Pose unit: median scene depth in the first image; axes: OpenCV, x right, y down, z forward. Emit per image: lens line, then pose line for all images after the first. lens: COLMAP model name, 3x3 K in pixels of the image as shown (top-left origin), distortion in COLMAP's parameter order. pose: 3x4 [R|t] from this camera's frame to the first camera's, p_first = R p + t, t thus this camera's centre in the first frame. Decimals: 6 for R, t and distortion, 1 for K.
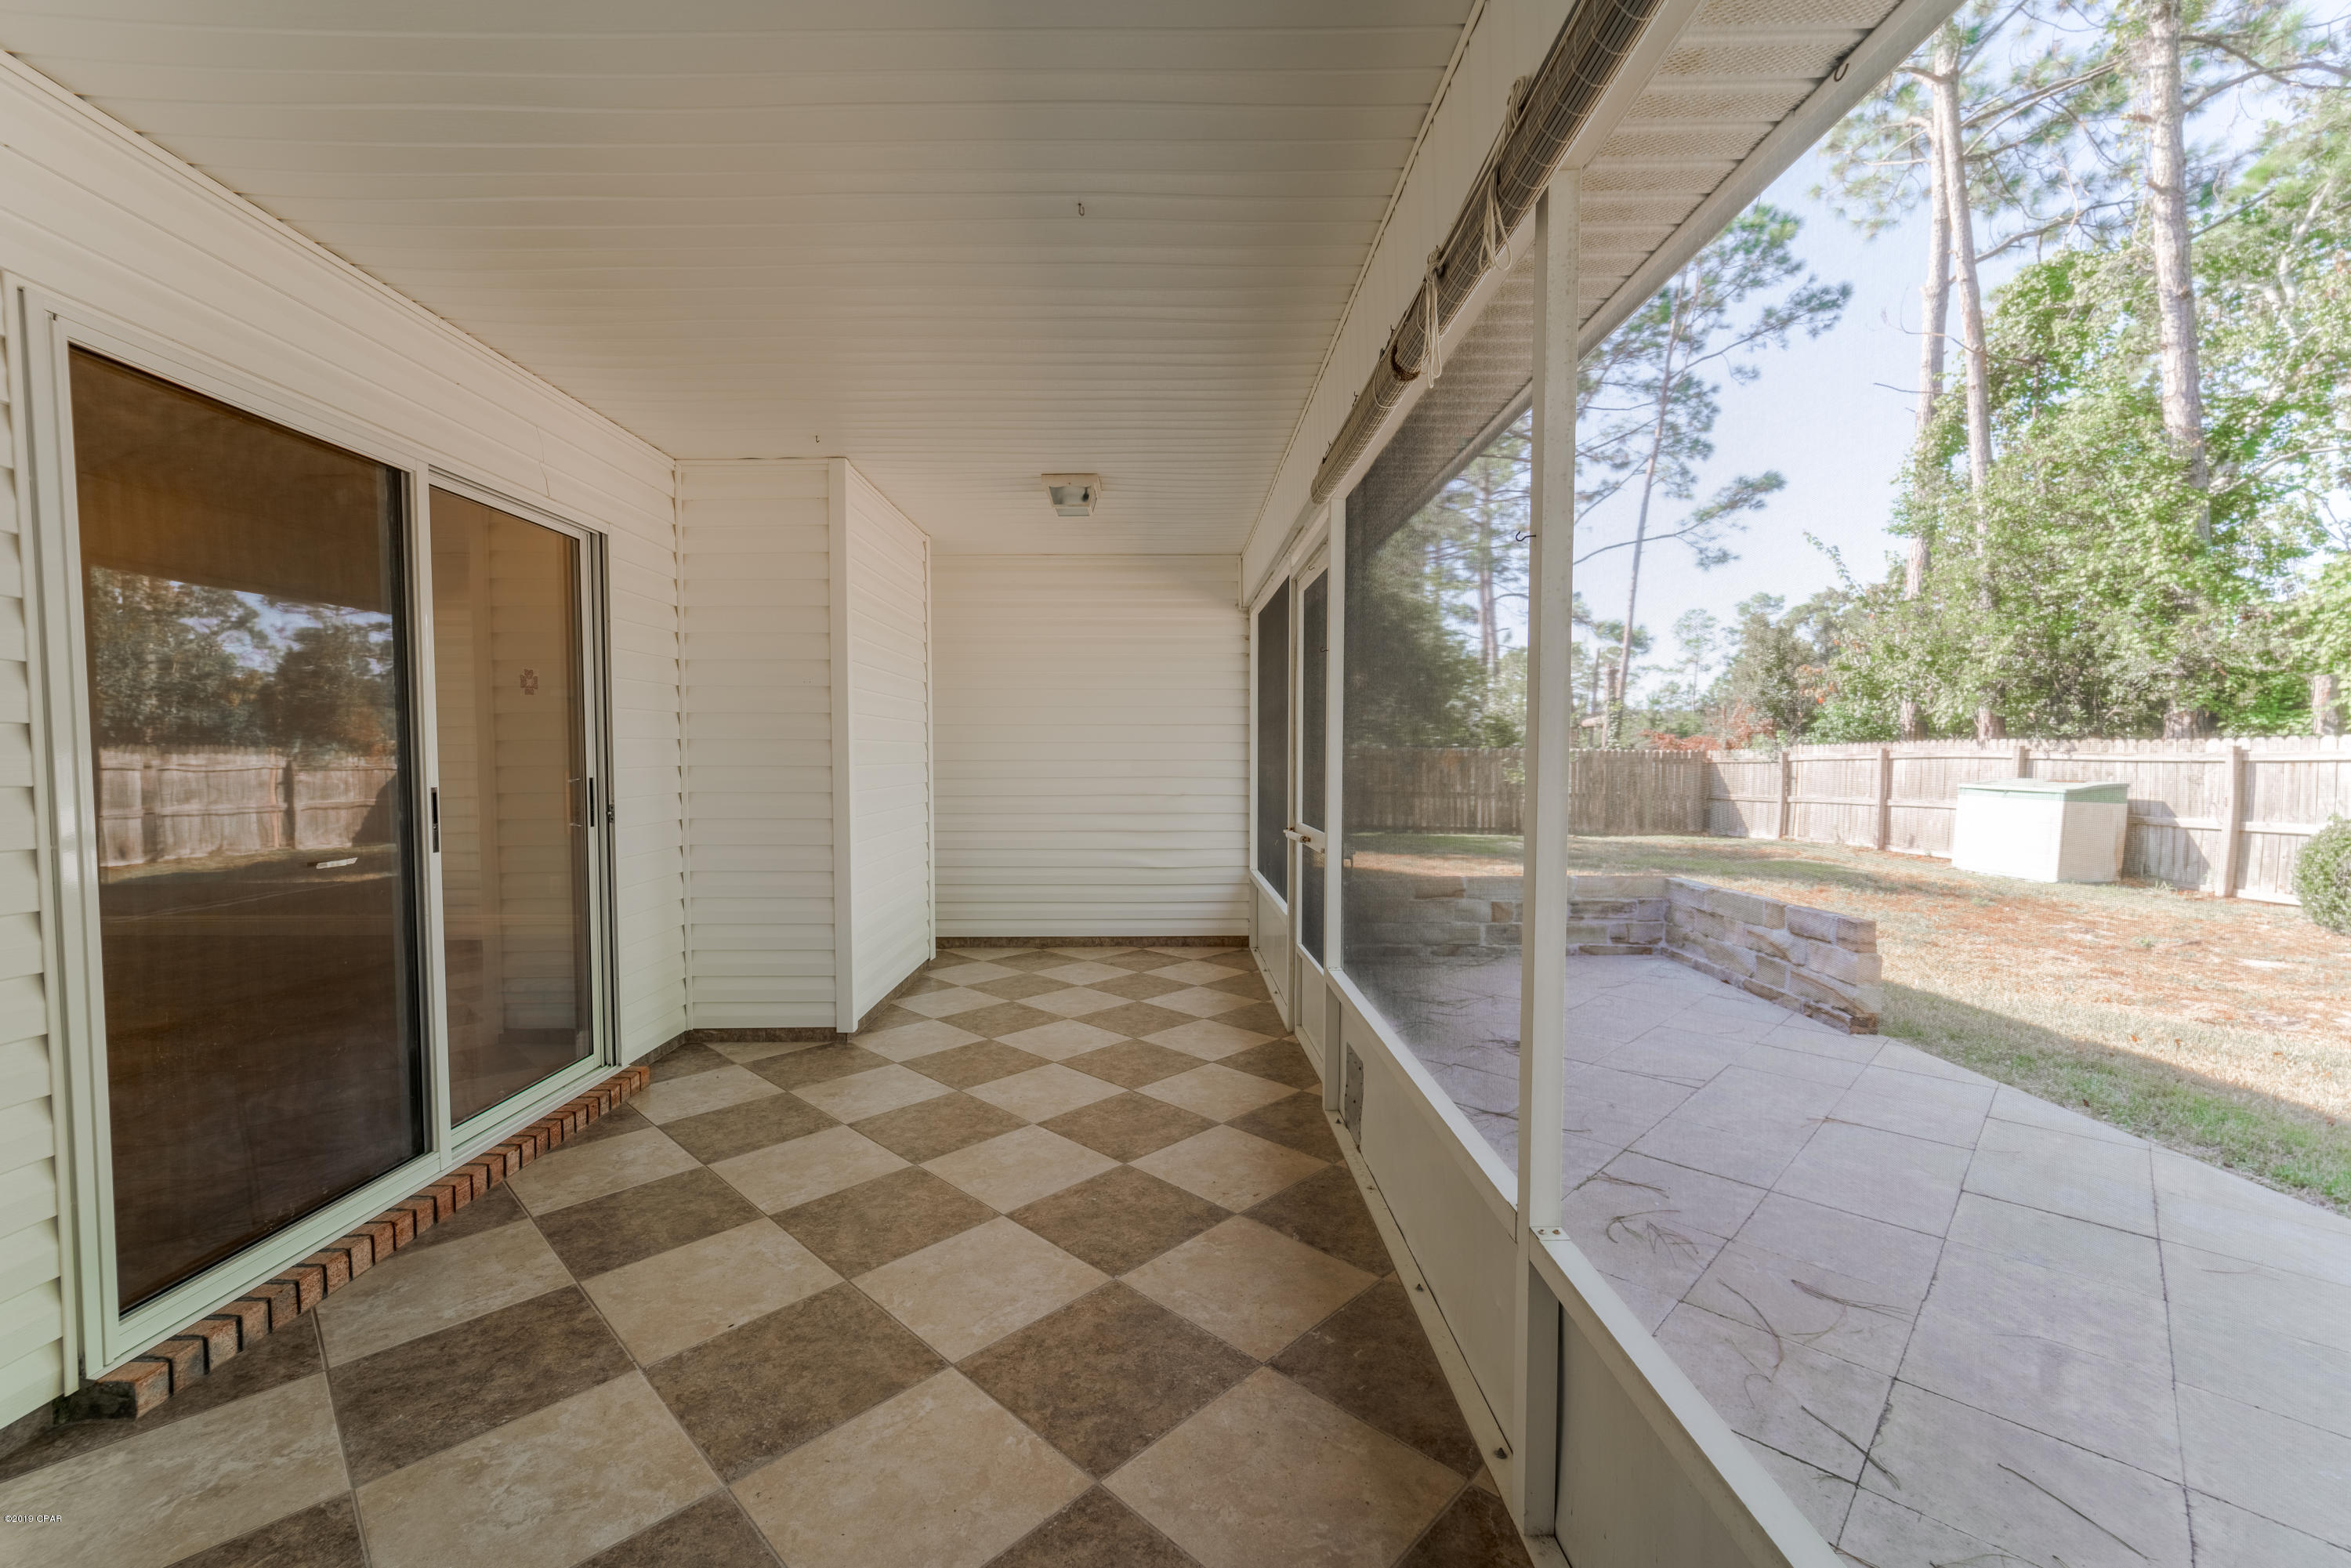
lens RADIAL K [[962.6, 0, 1149.8], [0, 962.6, 800.1], [0, 0, 1]] dist [0.000613, 0.000106]
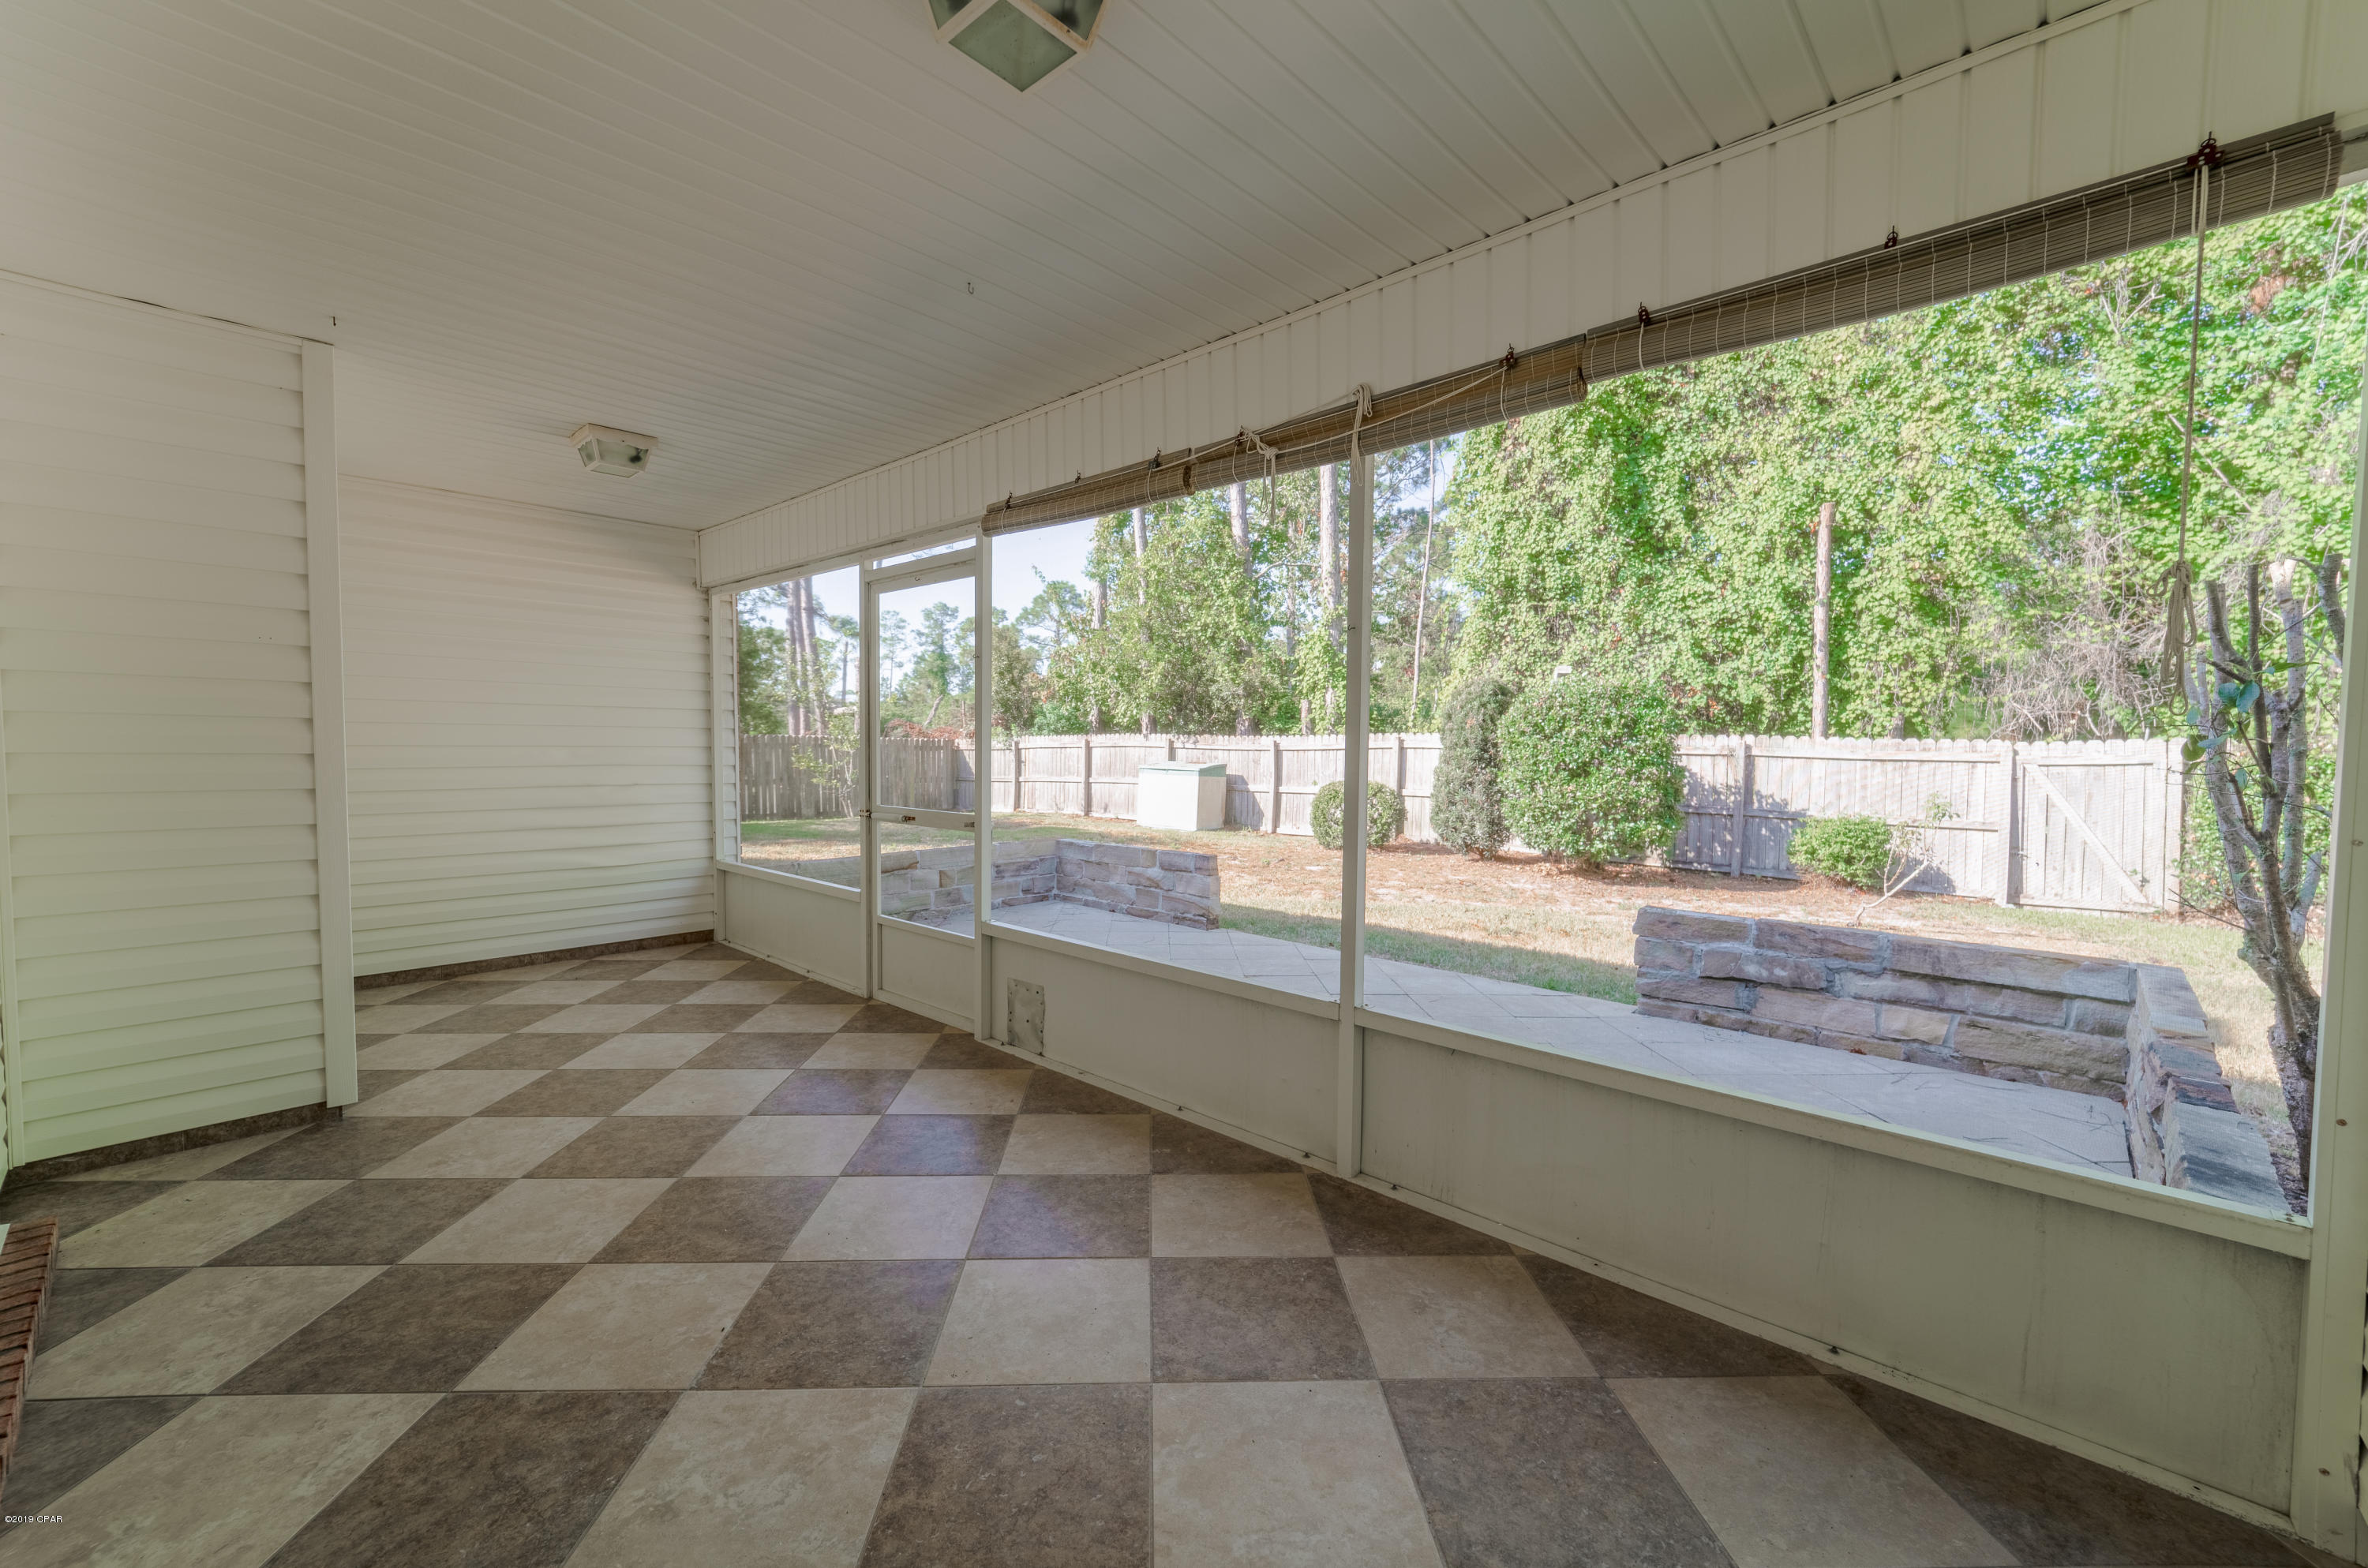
lens RADIAL K [[947.1, 0, 1195.6], [0, 947.1, 791.1], [0, 0, 1]] dist [0.006878, -0.000606]
pose [[0.682073, -0.029795, 0.730677, -0.115983], [0.025960, 0.999526, 0.016525, -0.000033], [-0.730824, 0.007698, 0.682523, -0.000934]]
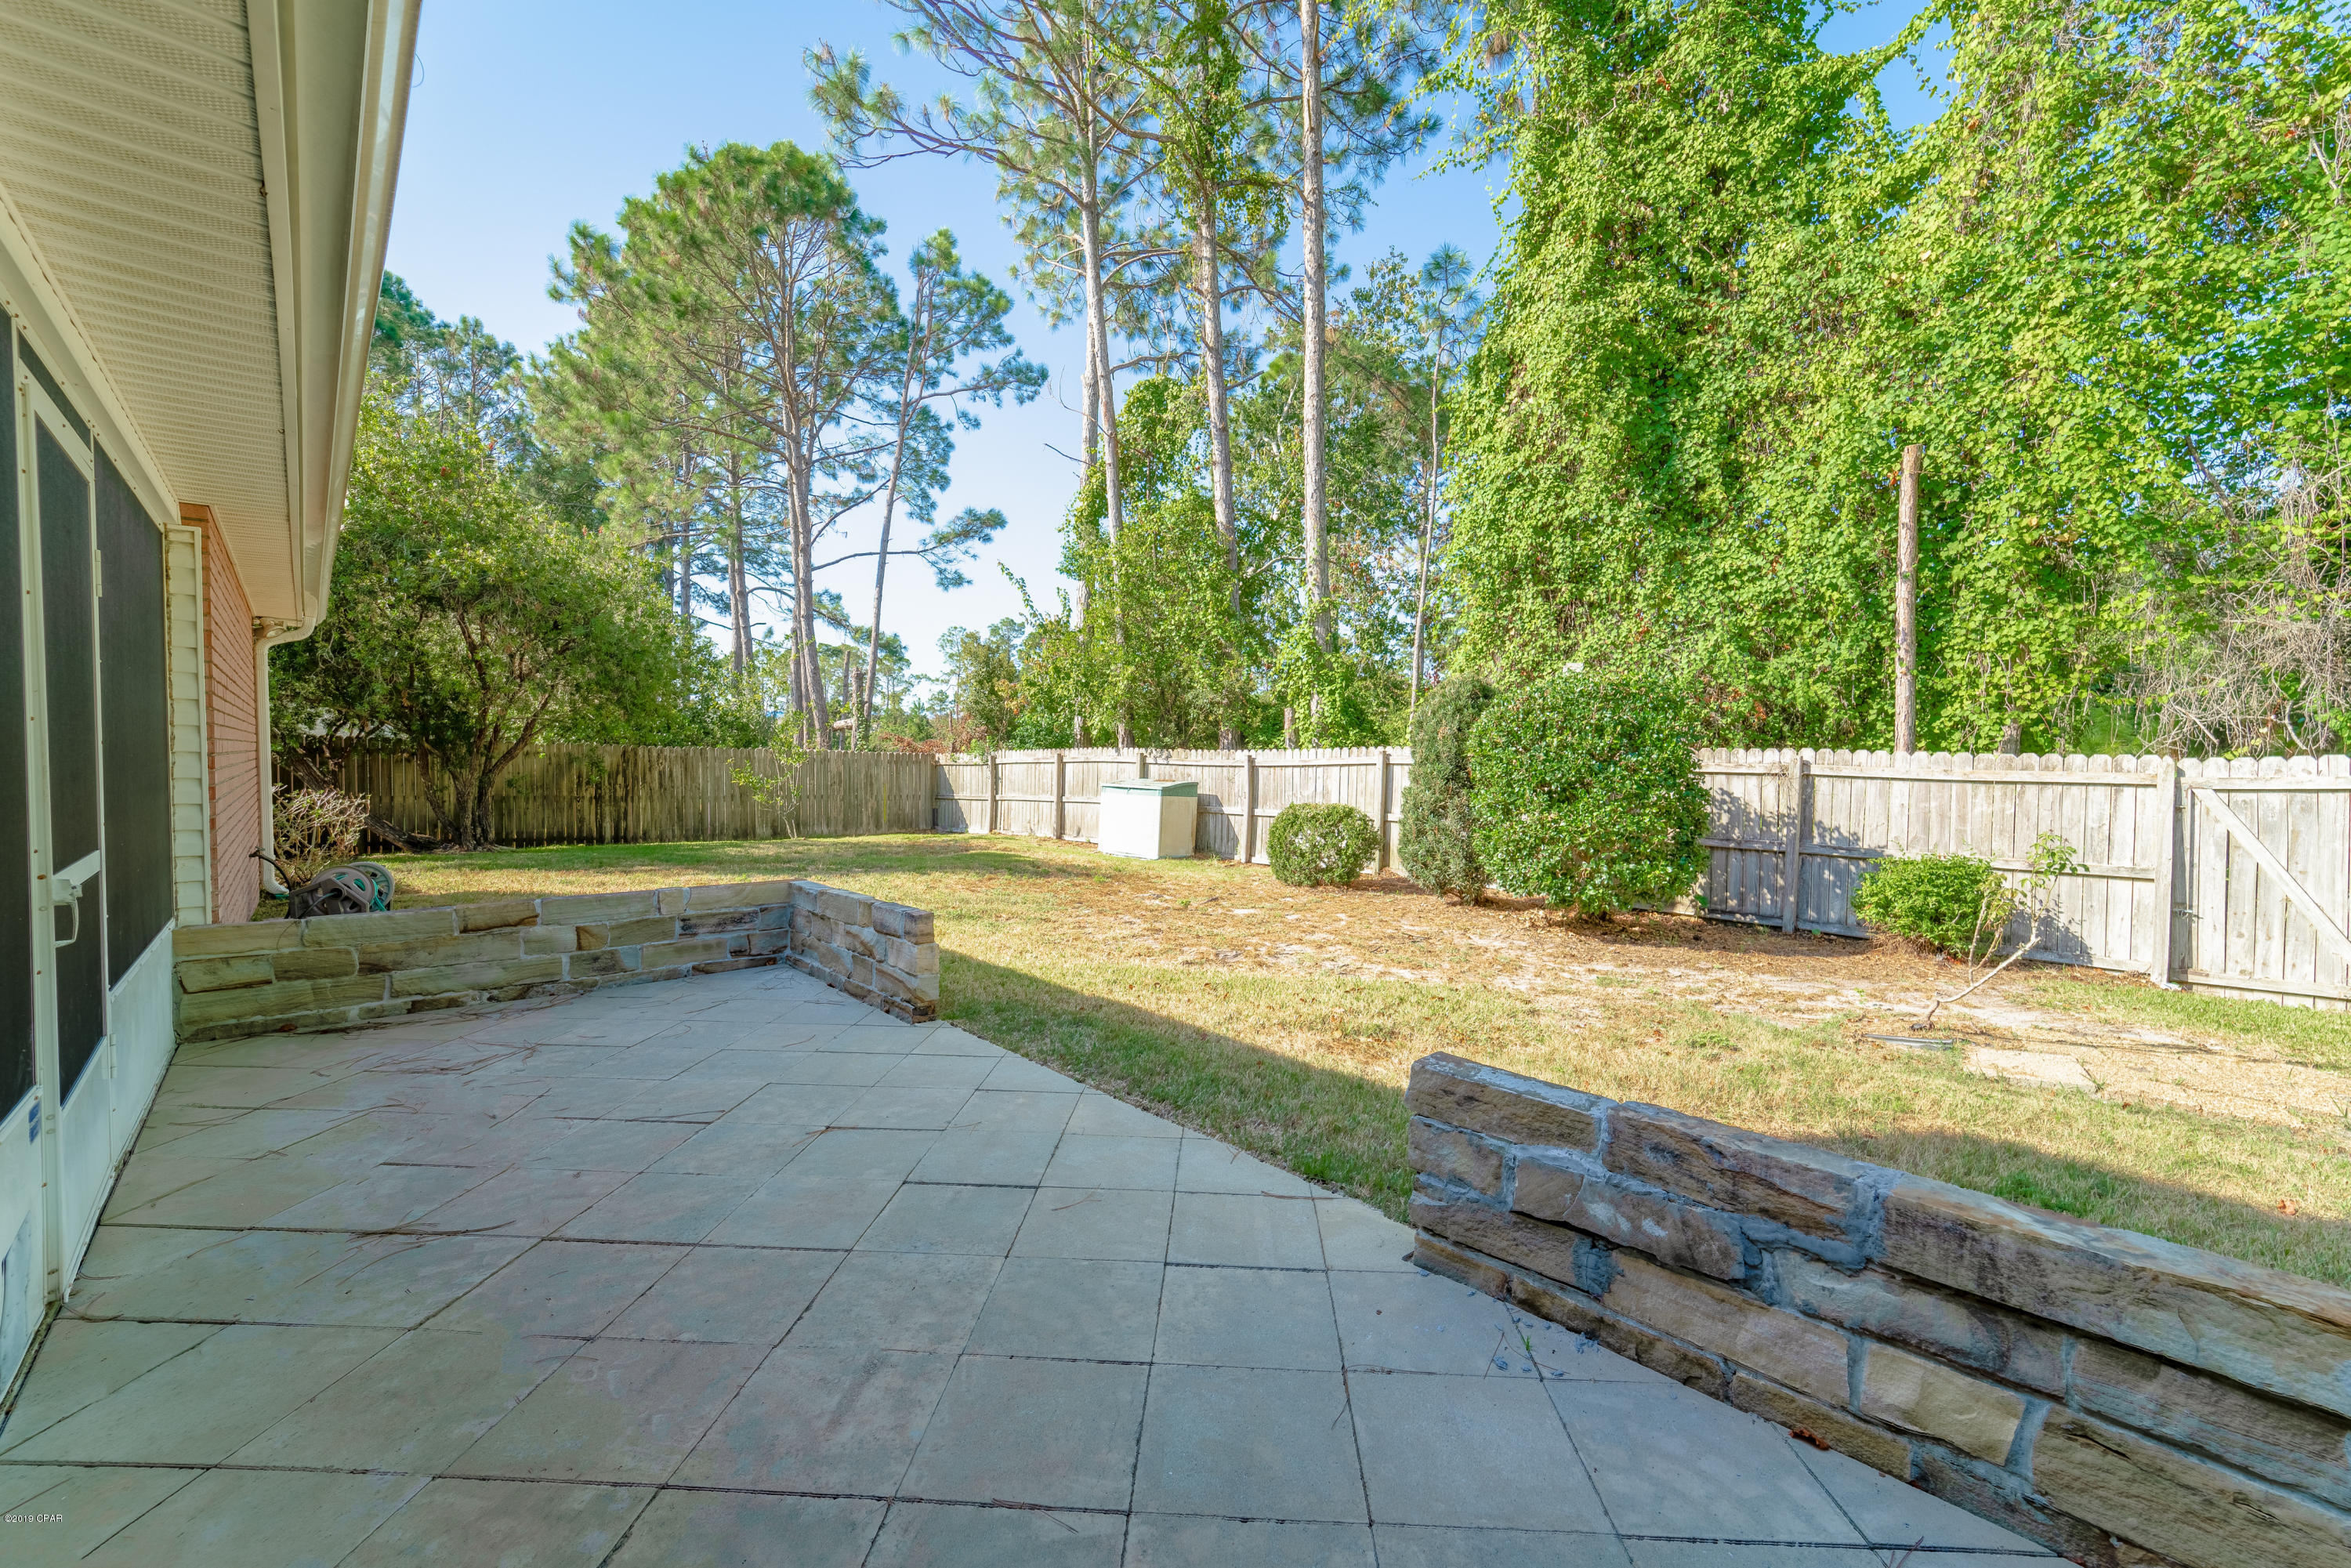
lens RADIAL K [[984.8, 0, 1175.3], [0, 984.8, 796.1], [0, 0, 1]] dist [0.002078, 0.002518]
pose [[0.738735, -0.014408, 0.673842, 0.060676], [0.018948, 0.999820, 0.000605, 0.000864], [-0.673730, 0.012321, 0.738875, 0.007136]]
